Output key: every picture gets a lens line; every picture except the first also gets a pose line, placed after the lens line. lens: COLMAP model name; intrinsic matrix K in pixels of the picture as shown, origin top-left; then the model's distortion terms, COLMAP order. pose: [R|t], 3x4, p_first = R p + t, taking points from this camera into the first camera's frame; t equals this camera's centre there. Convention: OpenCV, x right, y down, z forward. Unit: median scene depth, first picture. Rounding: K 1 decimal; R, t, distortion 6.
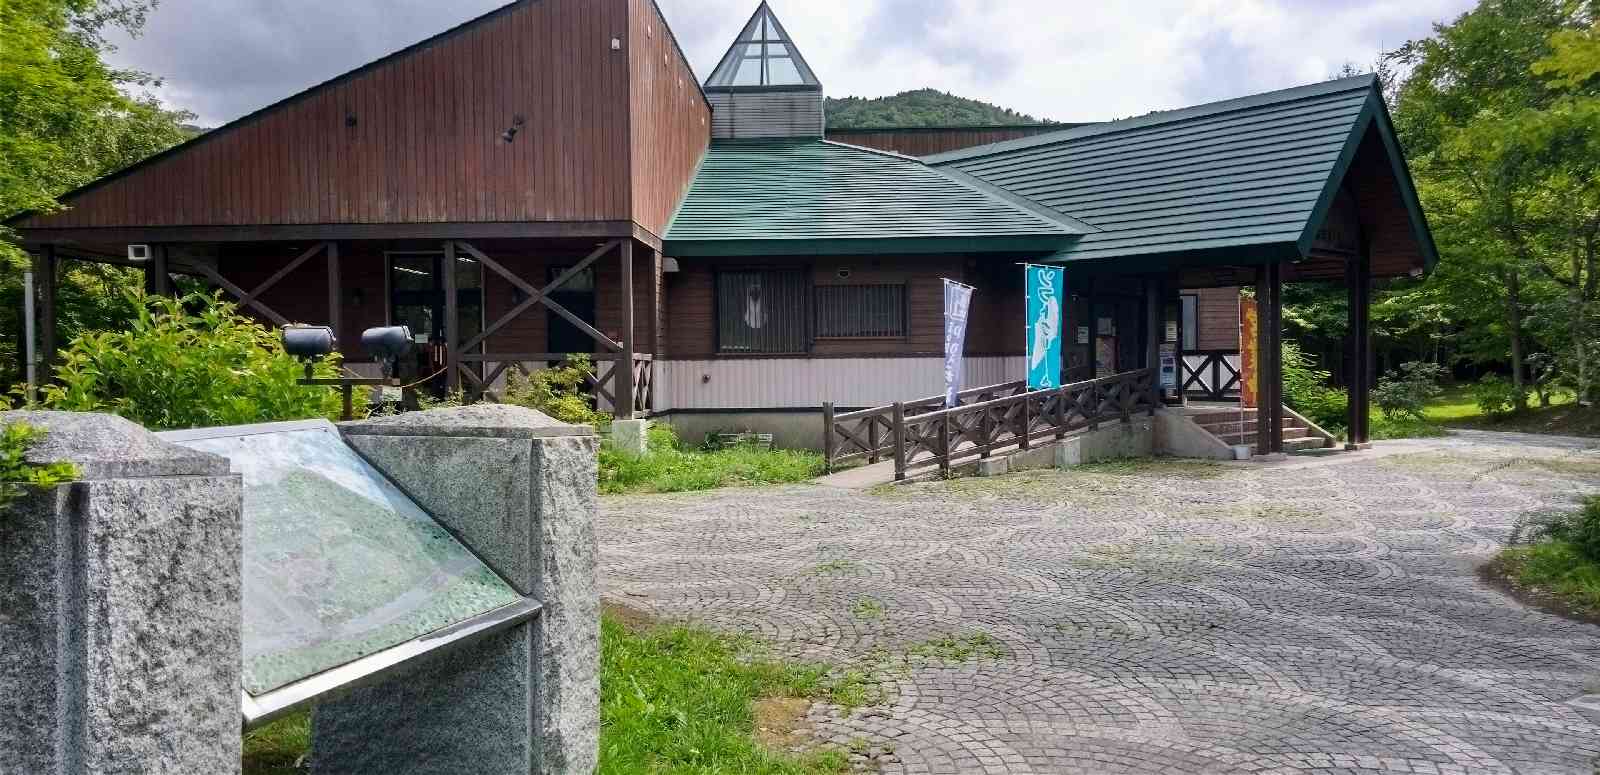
lens RADIAL K [[1187.5, 0, 800.0], [0, 1187.5, 387.5], [0, 0, 1]] dist [0.030847, -0.000975]
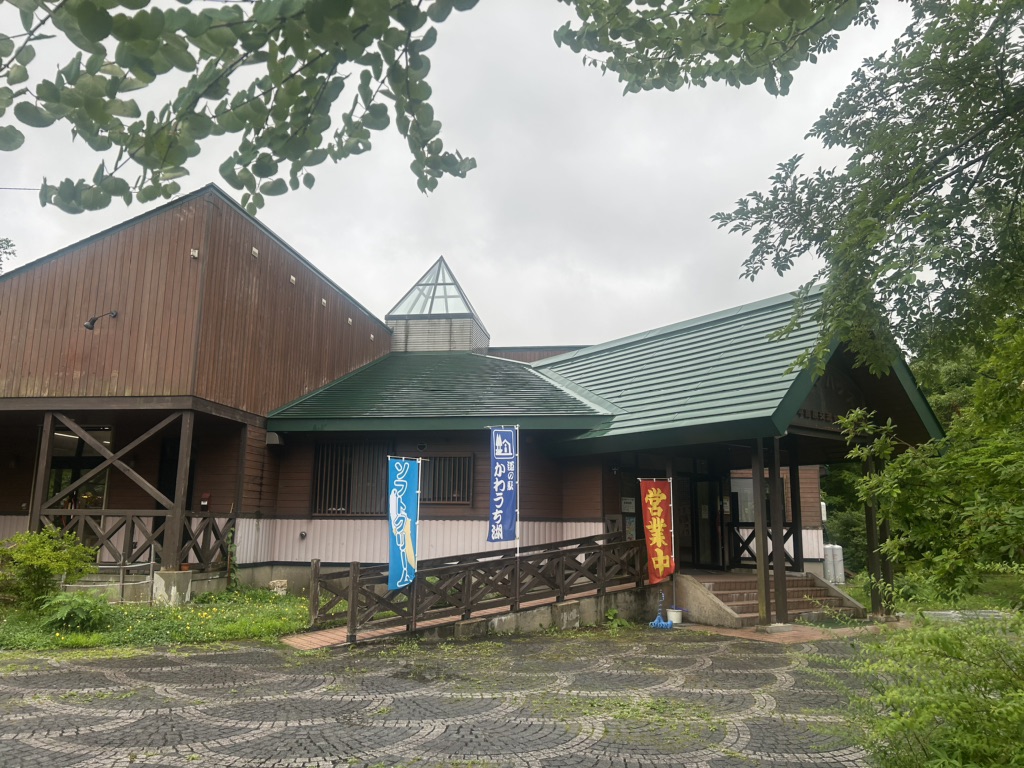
lens RADIAL K [[771.1, 0, 512.0], [0, 771.1, 384.0], [0, 0, 1]] dist [0.085657, -0.112297]
pose [[0.992822, 0.003113, -0.119564, 0.232500], [-0.027156, 0.979420, -0.199999, -0.006251], [0.116481, 0.201810, 0.972474, 0.258240]]
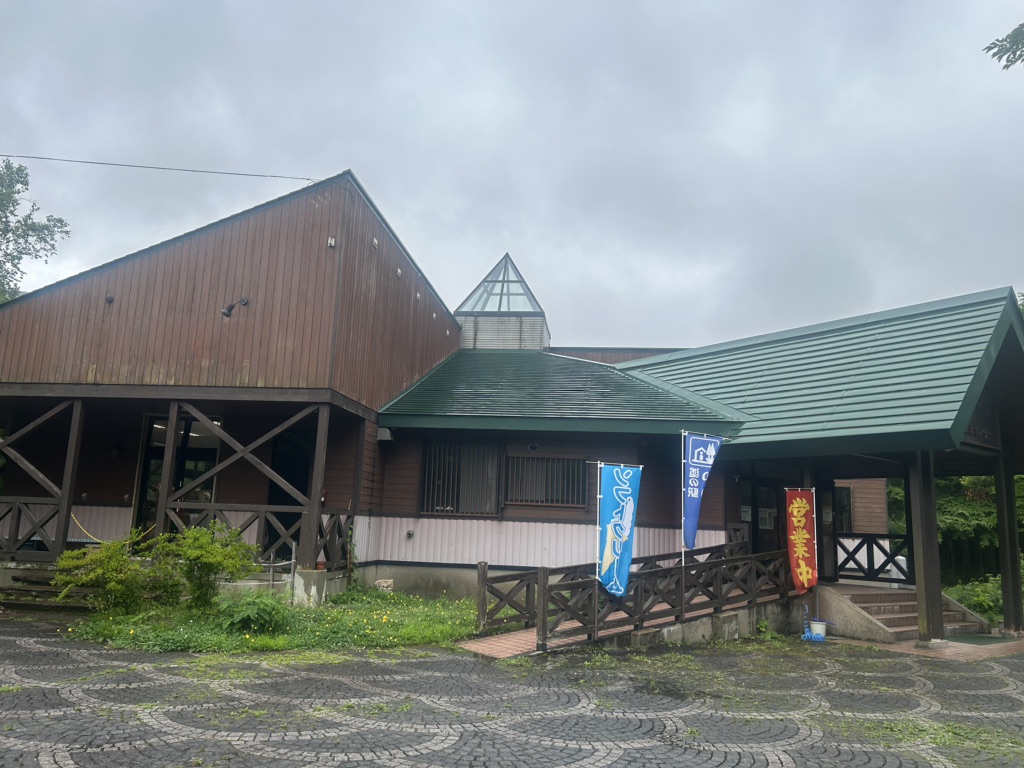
lens RADIAL K [[771.1, 0, 512.0], [0, 771.1, 384.0], [0, 0, 1]] dist [0.085657, -0.112297]
pose [[0.995656, 0.034248, -0.086578, 0.083880], [-0.051054, 0.978449, -0.200078, -0.005333], [0.077860, 0.203629, 0.975947, 0.260688]]
